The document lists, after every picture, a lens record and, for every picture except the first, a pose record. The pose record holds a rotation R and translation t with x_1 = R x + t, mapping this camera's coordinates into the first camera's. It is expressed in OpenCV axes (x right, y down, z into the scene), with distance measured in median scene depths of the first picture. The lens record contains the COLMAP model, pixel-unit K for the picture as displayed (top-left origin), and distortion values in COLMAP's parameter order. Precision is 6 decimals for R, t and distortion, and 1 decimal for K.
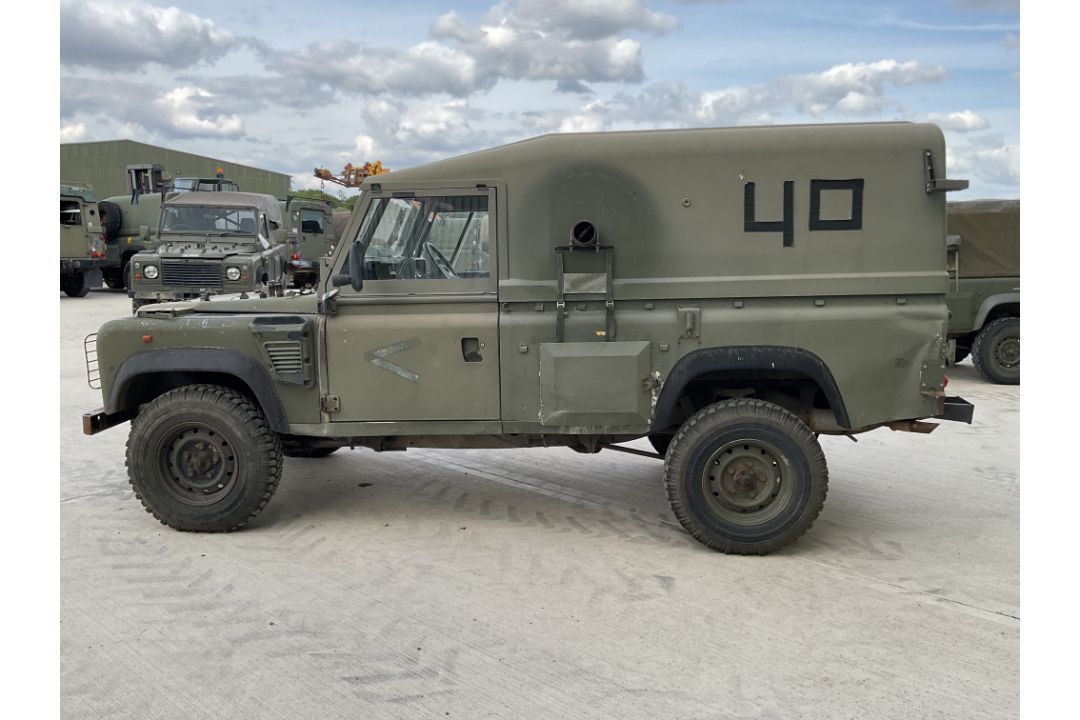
lens RADIAL K [[795.3, 0, 538.2], [0, 795.3, 357.4], [0, 0, 1]] dist [0.072700, -0.126114]
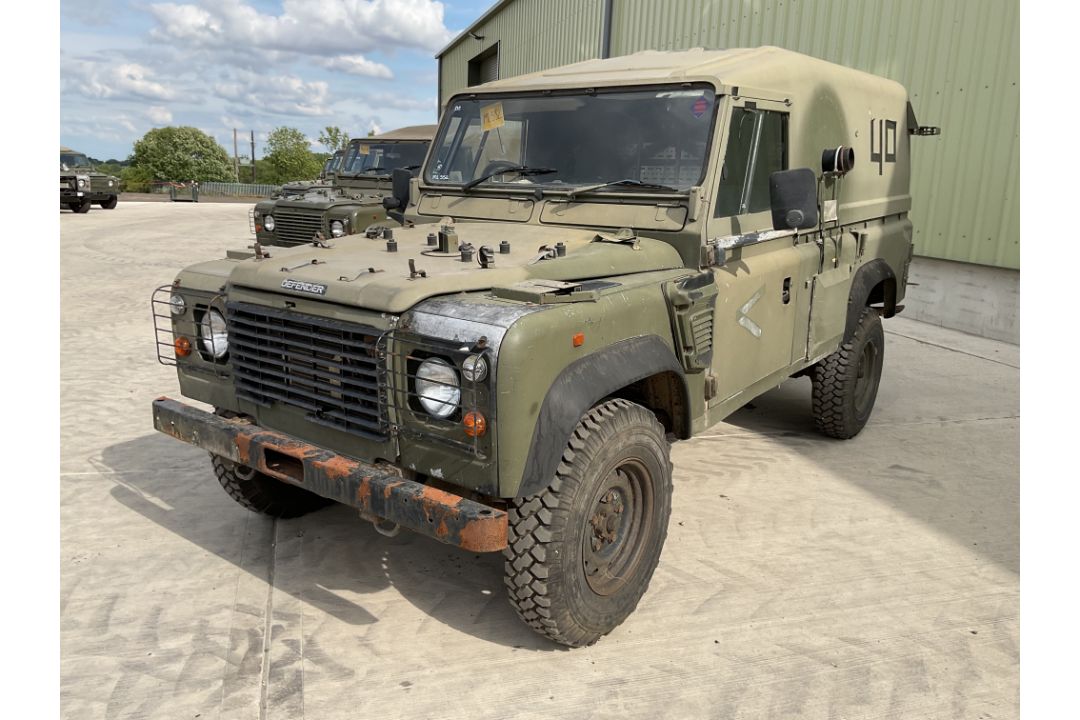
lens RADIAL K [[795.3, 0, 539.5], [0, 795.3, 360.1], [0, 0, 1]] dist [0.072700, -0.126114]
pose [[0.543995, -0.183635, 0.818748, -0.982817], [0.093749, 0.982951, 0.158174, -0.101703], [-0.833835, -0.009289, 0.551936, 0.741511]]
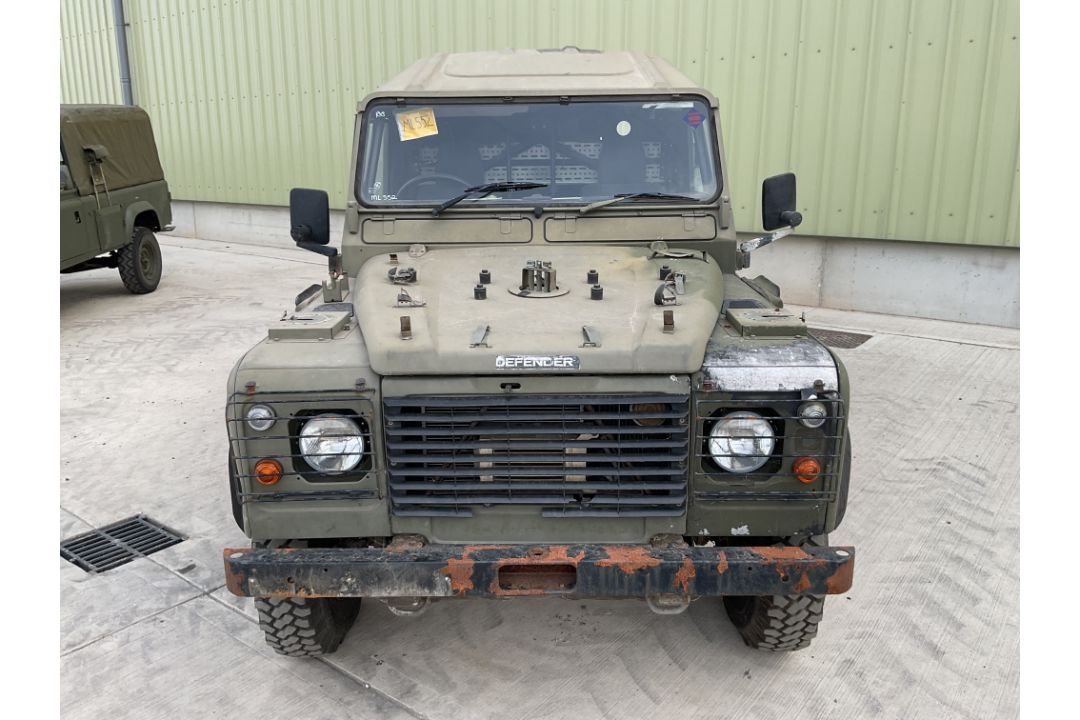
lens RADIAL K [[795.3, 0, 534.3], [0, 795.3, 356.3], [0, 0, 1]] dist [0.072700, -0.126114]
pose [[-0.051966, -0.265676, 0.962661, -1.053126], [0.147879, 0.951289, 0.270520, -0.218185], [-0.987639, 0.156415, -0.010147, 1.243431]]
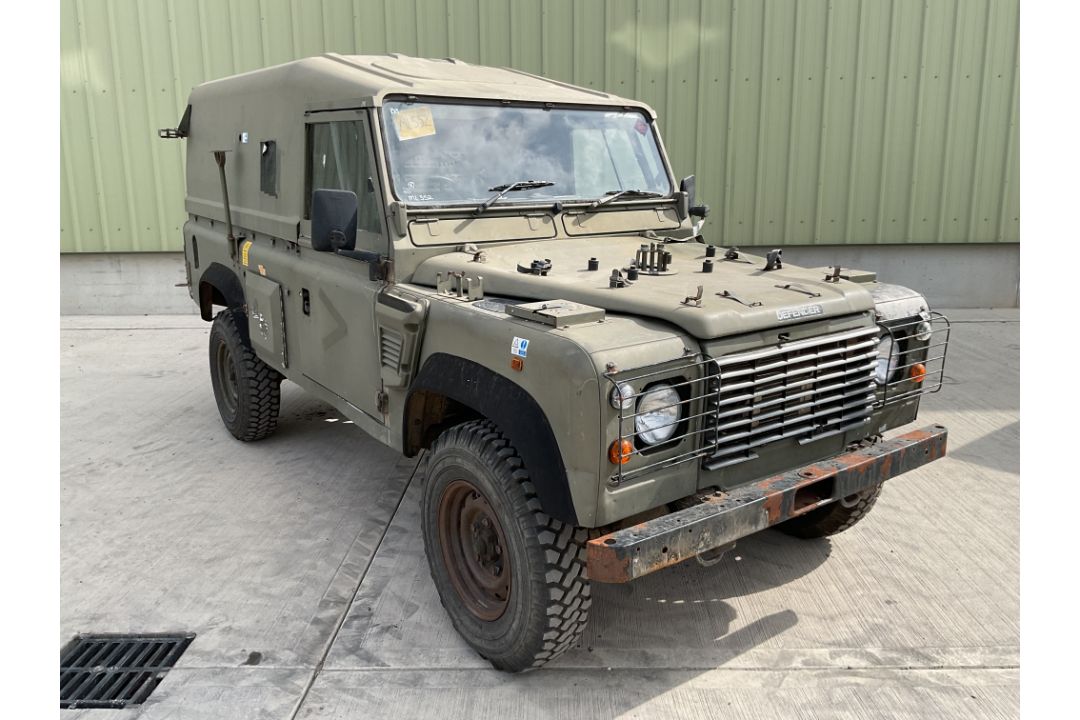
lens RADIAL K [[795.3, 0, 537.0], [0, 795.3, 360.3], [0, 0, 1]] dist [0.072700, -0.126114]
pose [[-0.633530, -0.179305, 0.752655, -0.903903], [0.109757, 0.942112, 0.316825, -0.258009], [-0.765893, 0.283328, -0.577176, 1.753532]]
